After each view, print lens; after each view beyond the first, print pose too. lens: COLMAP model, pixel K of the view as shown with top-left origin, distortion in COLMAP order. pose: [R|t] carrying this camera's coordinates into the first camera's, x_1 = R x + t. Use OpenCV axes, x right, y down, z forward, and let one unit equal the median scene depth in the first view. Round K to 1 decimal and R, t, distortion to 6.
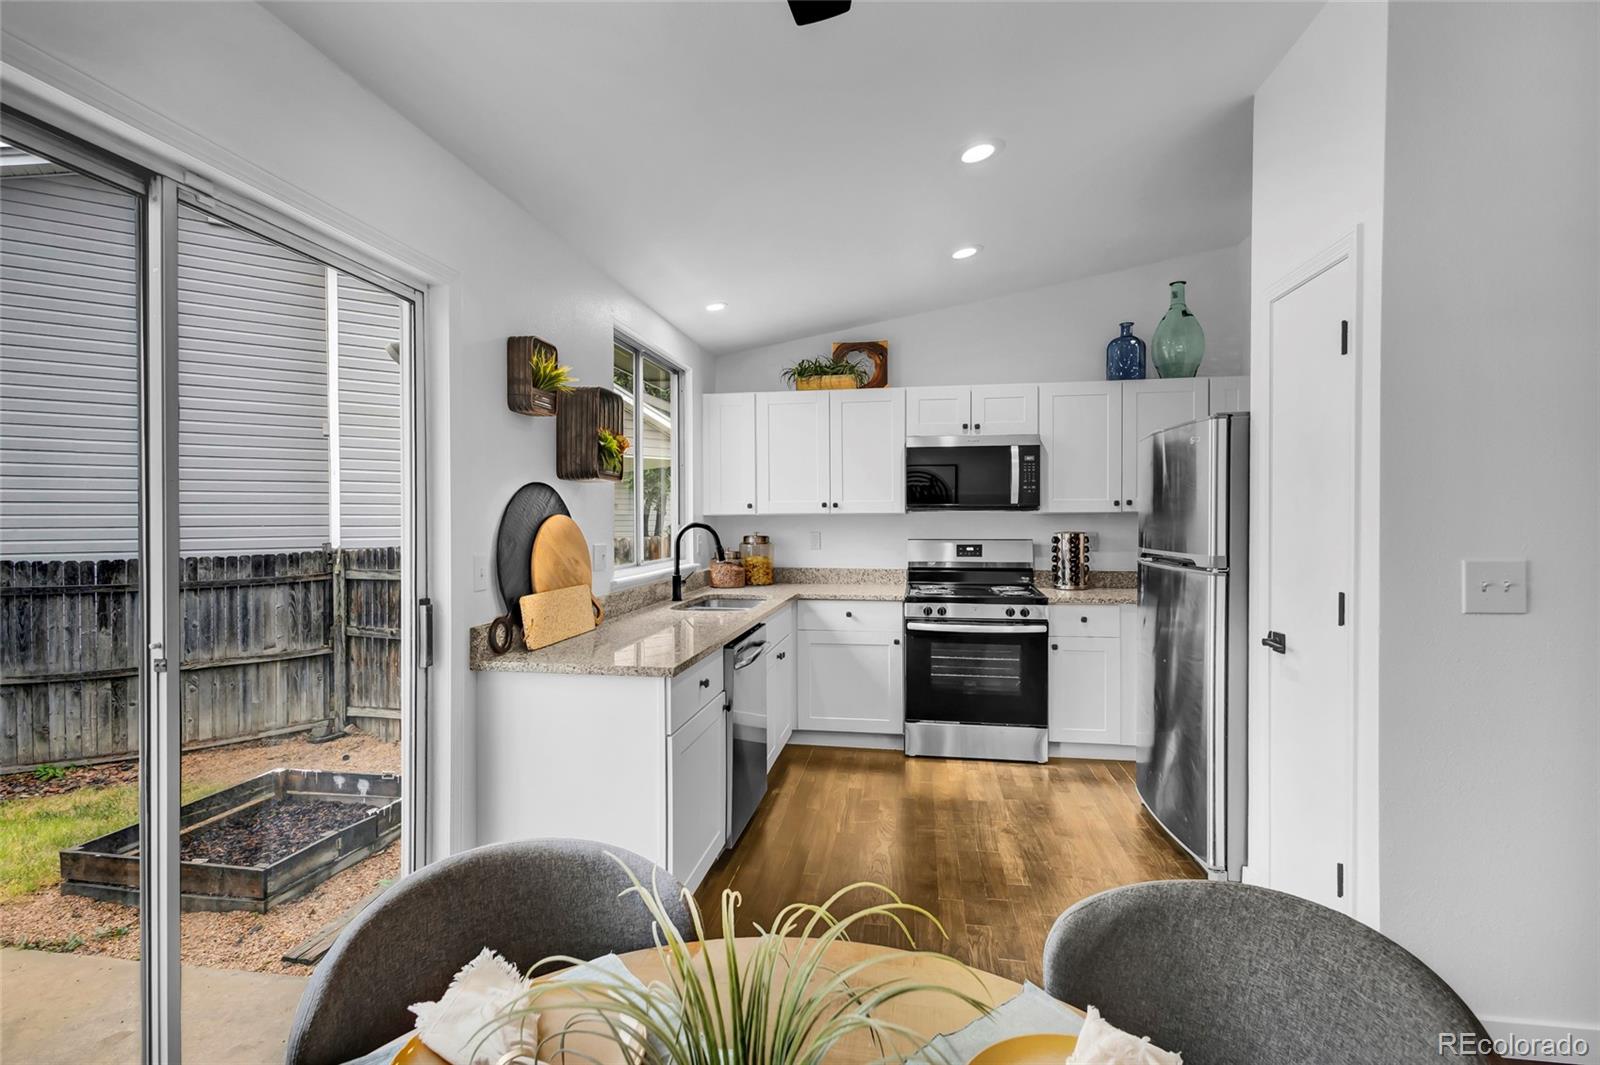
lens RADIAL K [[754.6, 0, 797.9], [0, 754.6, 526.2], [0, 0, 1]] dist [0.011209, -0.004252]
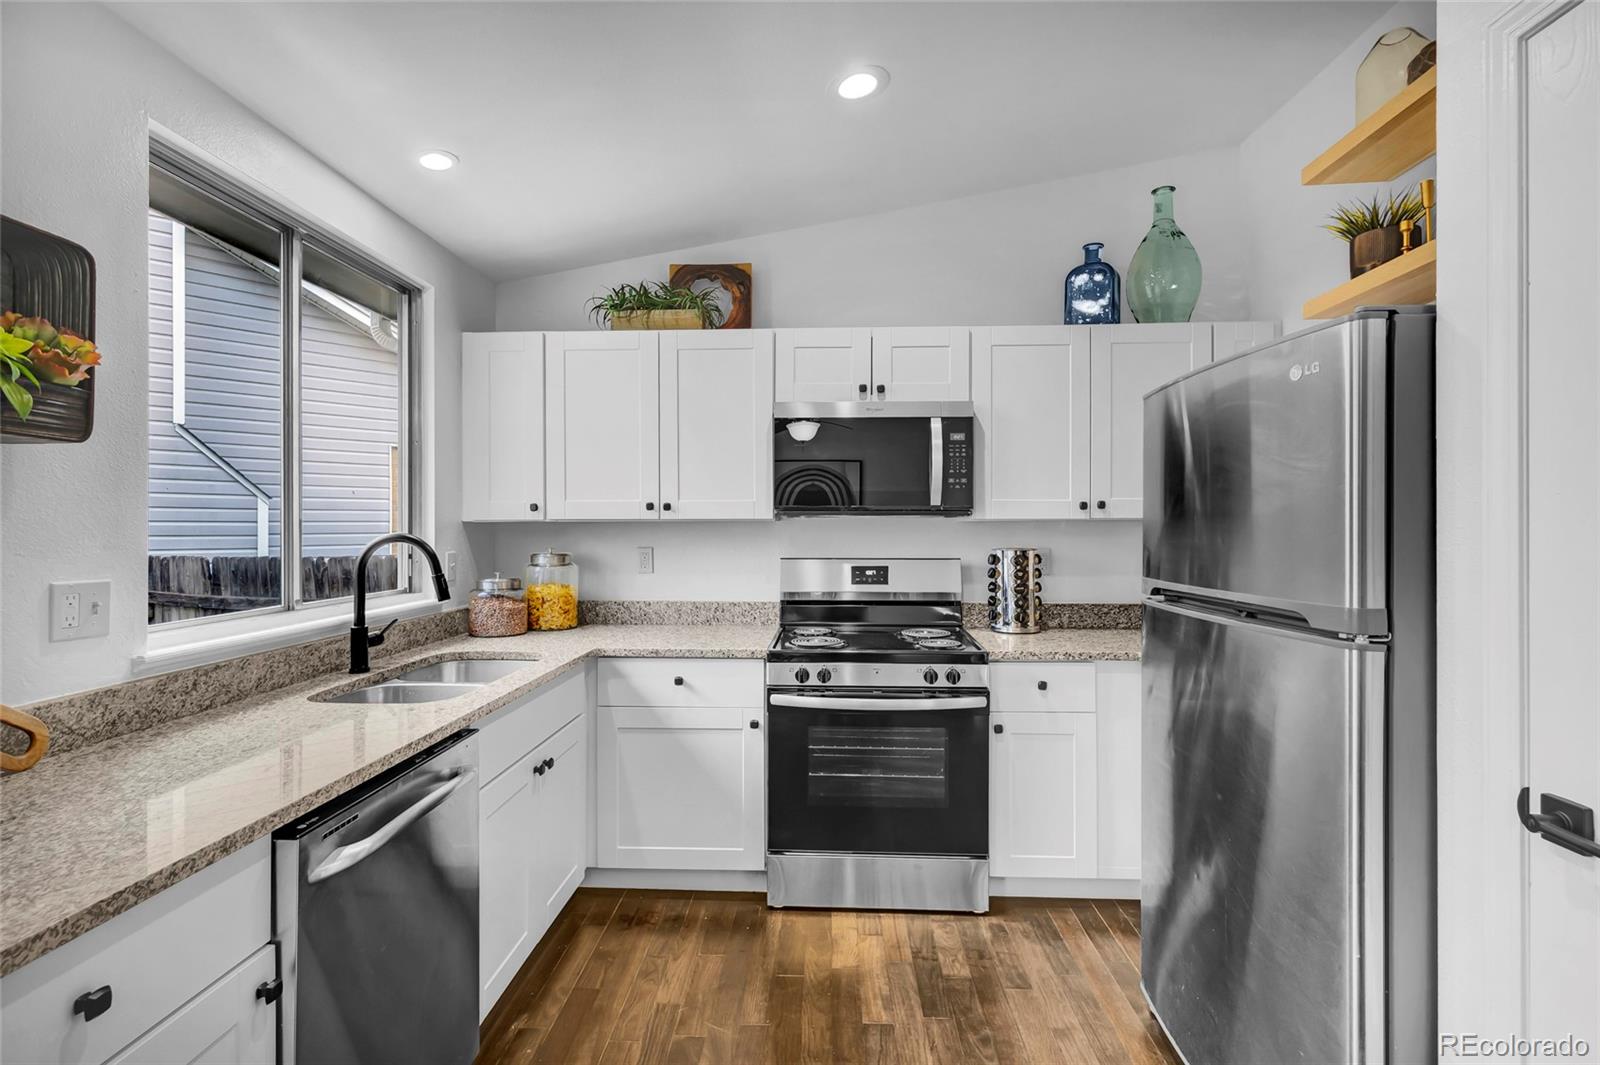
lens RADIAL K [[754.6, 0, 803.9], [0, 754.6, 532.0], [0, 0, 1]] dist [0.011209, -0.004252]
pose [[0.992831, 0.001458, 0.119515, 0.095346], [-0.001019, 0.999993, -0.003734, -0.004234], [-0.119520, 0.003585, 0.992825, 0.367349]]
